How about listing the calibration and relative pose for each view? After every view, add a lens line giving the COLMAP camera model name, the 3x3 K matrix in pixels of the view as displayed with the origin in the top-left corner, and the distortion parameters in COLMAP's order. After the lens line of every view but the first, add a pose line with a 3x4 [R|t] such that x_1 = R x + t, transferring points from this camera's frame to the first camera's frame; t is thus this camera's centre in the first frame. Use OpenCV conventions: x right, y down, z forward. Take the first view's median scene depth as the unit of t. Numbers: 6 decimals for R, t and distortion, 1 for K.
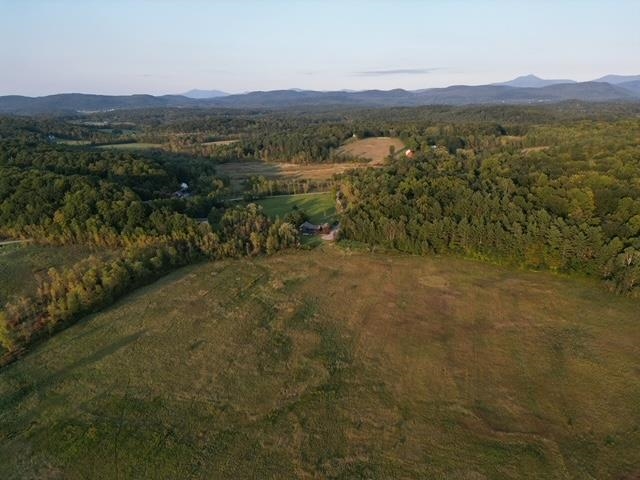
lens RADIAL K [[447.9, 0, 320.0], [0, 447.9, 240.0], [0, 0, 1]] dist [0.072612, -0.073315]
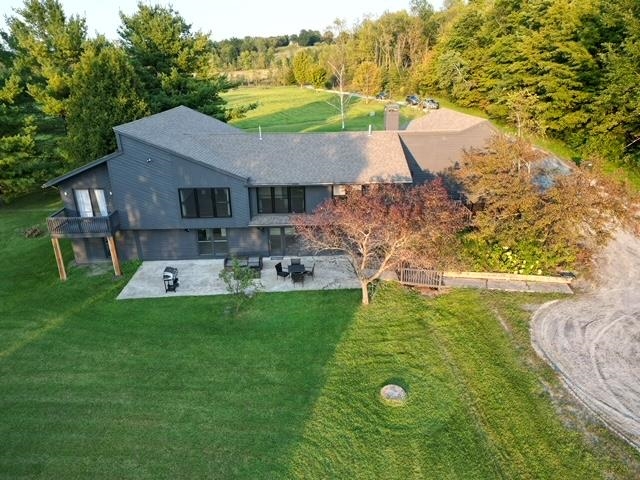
lens RADIAL K [[447.9, 0, 320.0], [0, 447.9, 240.0], [0, 0, 1]] dist [0.072612, -0.073315]
pose [[0.982493, -0.064230, 0.174876, -0.017434], [0.053119, 0.996304, 0.067496, -0.015954], [-0.178565, -0.057026, 0.982274, 0.696522]]
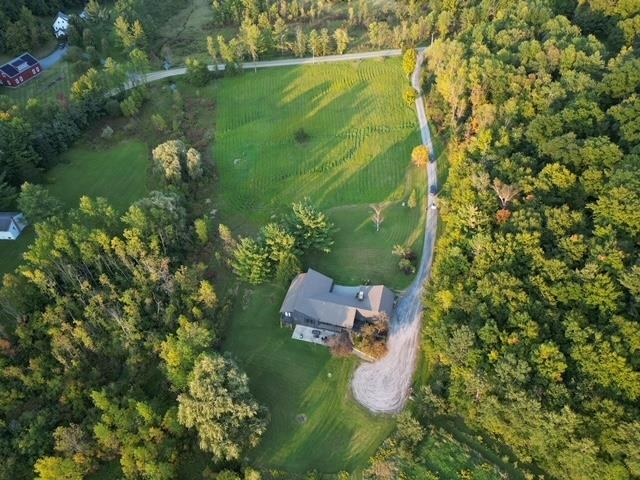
lens RADIAL K [[447.9, 0, 320.0], [0, 447.9, 240.0], [0, 0, 1]] dist [0.072612, -0.073315]
pose [[0.992861, 0.079980, -0.088494, 0.000084], [-0.030714, 0.888296, 0.458243, -0.149826], [0.115259, -0.452253, 0.884411, 0.571630]]
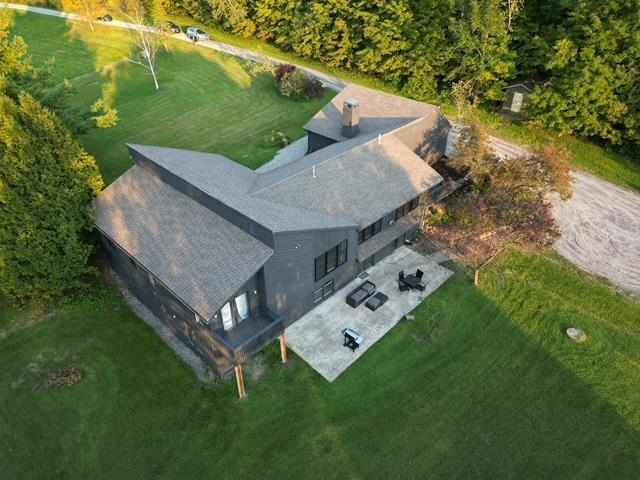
lens RADIAL K [[447.9, 0, 320.0], [0, 447.9, 240.0], [0, 0, 1]] dist [0.072612, -0.073315]
pose [[0.591342, -0.456176, 0.664994, -0.051580], [0.232901, 0.886094, 0.400742, -0.038211], [-0.772057, -0.082098, 0.630229, 0.714528]]
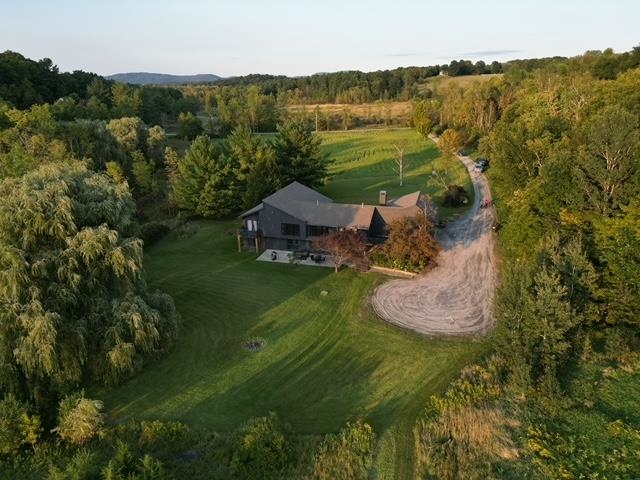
lens RADIAL K [[447.9, 0, 320.0], [0, 447.9, 240.0], [0, 0, 1]] dist [0.072612, -0.073315]
pose [[0.990291, 0.051440, -0.129140, 0.002311], [-0.047959, 0.998401, 0.029927, -0.018332], [0.130473, -0.023443, 0.991175, 0.627760]]
